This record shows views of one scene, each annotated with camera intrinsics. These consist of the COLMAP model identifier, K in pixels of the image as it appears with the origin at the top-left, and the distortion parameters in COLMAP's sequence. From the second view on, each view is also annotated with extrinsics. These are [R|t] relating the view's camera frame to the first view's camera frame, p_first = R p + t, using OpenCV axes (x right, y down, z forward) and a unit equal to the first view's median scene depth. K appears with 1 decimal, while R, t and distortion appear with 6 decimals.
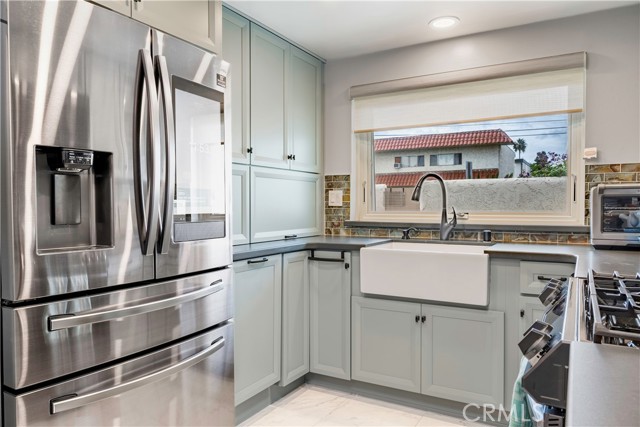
lens RADIAL K [[449.6, 0, 320.0], [0, 449.6, 213.5], [0, 0, 1]] dist [-0.003107, -0.000300]
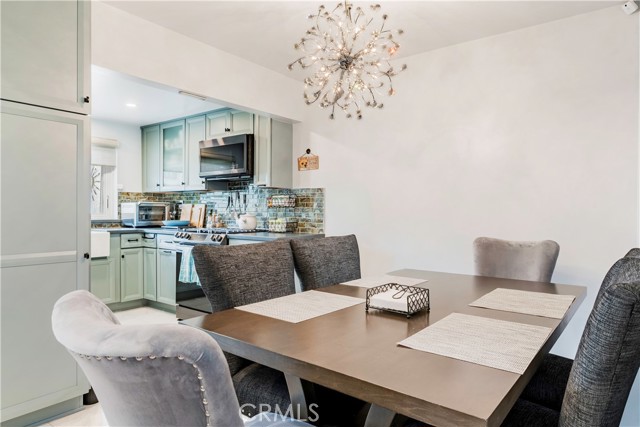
lens RADIAL K [[419.1, 0, 320.0], [0, 419.1, 213.5], [0, 0, 1]] dist [-0.001628, -0.000263]
pose [[0.122502, -0.002480, 0.992465, -1.264932], [0.013243, 0.999912, 0.000864, 0.009414], [-0.992380, 0.013037, 0.122524, -0.220528]]
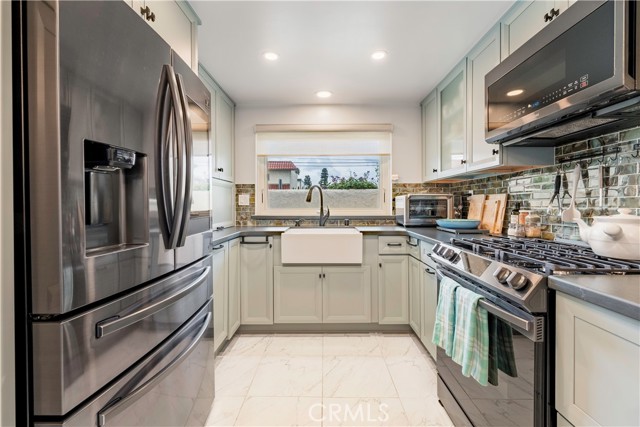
lens RADIAL K [[276.7, 0, 320.1], [0, 276.7, 206.0], [0, 0, 1]] dist [-0.000495, -0.000163]
pose [[0.867951, -0.002811, 0.496643, -0.243635], [0.010048, 0.999879, -0.011900, -0.001866], [-0.496549, 0.015319, 0.867874, 0.133124]]
